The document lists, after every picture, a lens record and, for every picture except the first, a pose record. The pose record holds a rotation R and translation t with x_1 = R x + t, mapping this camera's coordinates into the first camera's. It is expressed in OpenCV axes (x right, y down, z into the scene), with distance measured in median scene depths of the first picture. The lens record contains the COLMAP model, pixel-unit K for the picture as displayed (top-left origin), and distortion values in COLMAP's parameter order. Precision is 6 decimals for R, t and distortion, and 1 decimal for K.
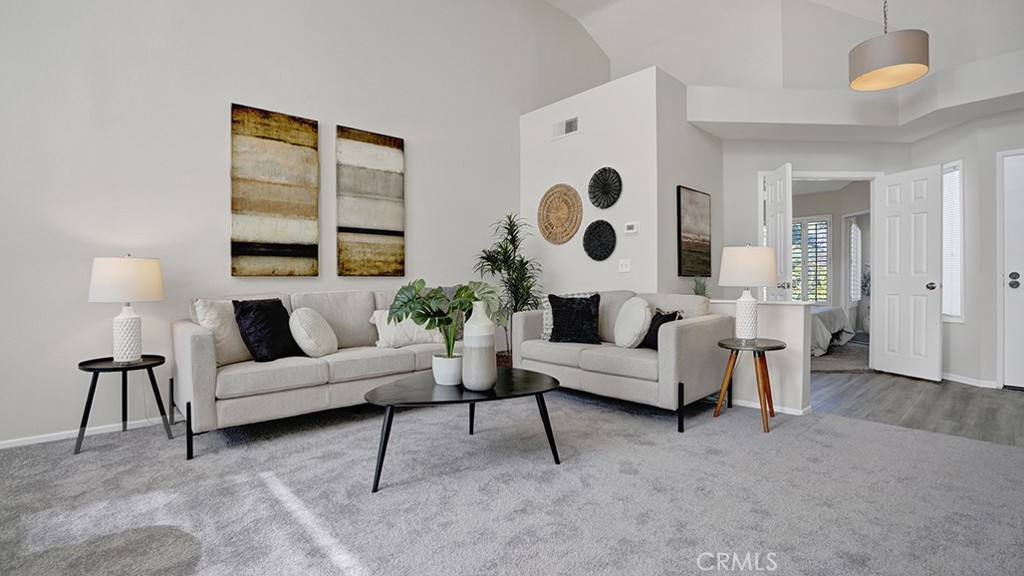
lens RADIAL K [[480.1, 0, 513.0], [0, 480.1, 285.4], [0, 0, 1]] dist [-0.075201, 0.033902]
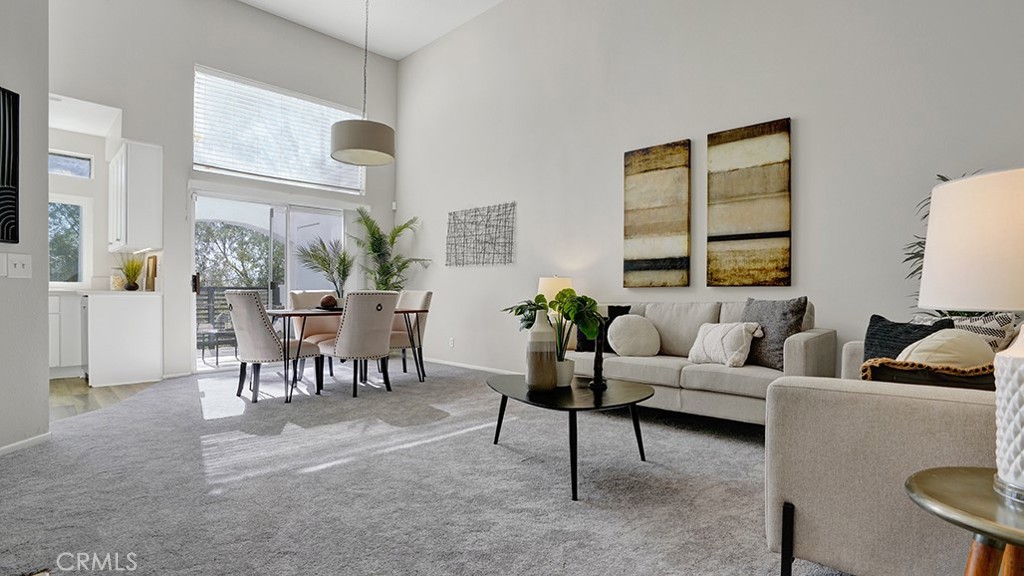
lens RADIAL K [[497.0, 0, 508.6], [0, 497.0, 297.9], [0, 0, 1]] dist [-0.058218, 0.021906]
pose [[0.056059, 0.012005, -0.998355, 0.638098], [-0.013168, 0.999850, 0.011283, -0.002426], [0.998341, 0.012514, 0.056209, 0.526851]]
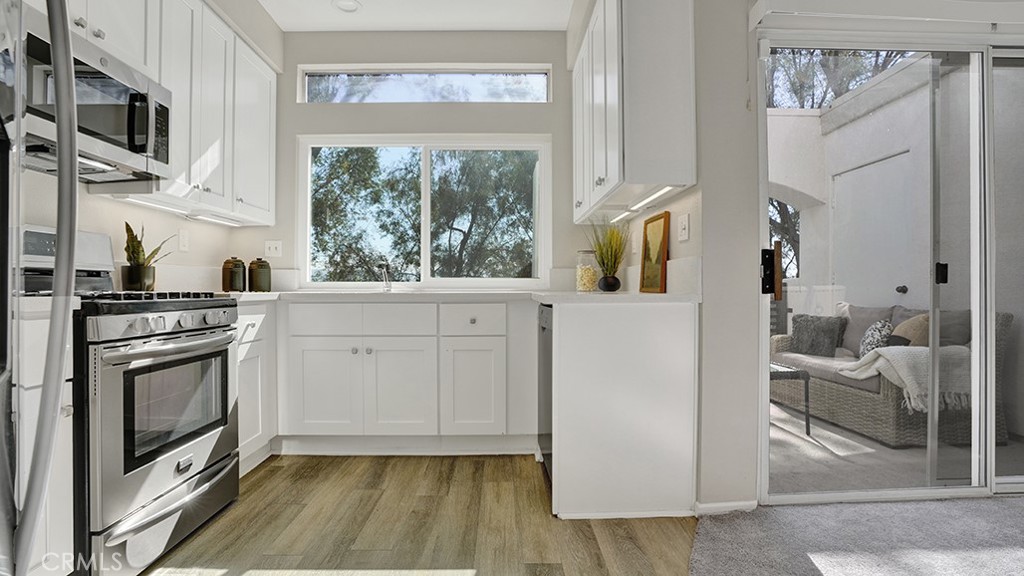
lens RADIAL K [[486.8, 0, 508.1], [0, 486.8, 284.5], [0, 0, 1]] dist [-0.071815, 0.019268]
pose [[-0.661120, -0.002986, -0.750274, -0.223143], [0.001509, 0.999985, -0.005309, 0.000734], [0.750279, -0.004642, -0.661105, -0.163307]]
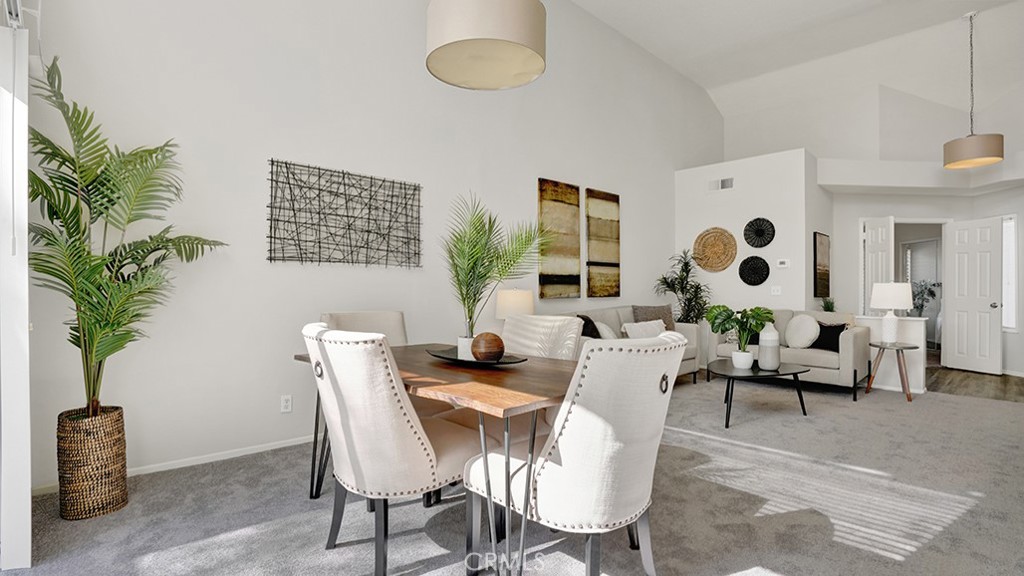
lens RADIAL K [[495.7, 0, 514.6], [0, 495.7, 284.9], [0, 0, 1]] dist [-0.052839, 0.023863]
pose [[0.999658, 0.006448, 0.025330, -0.621754], [-0.006187, 0.999927, -0.010389, -0.040357], [-0.025396, 0.010229, 0.999625, -0.443306]]
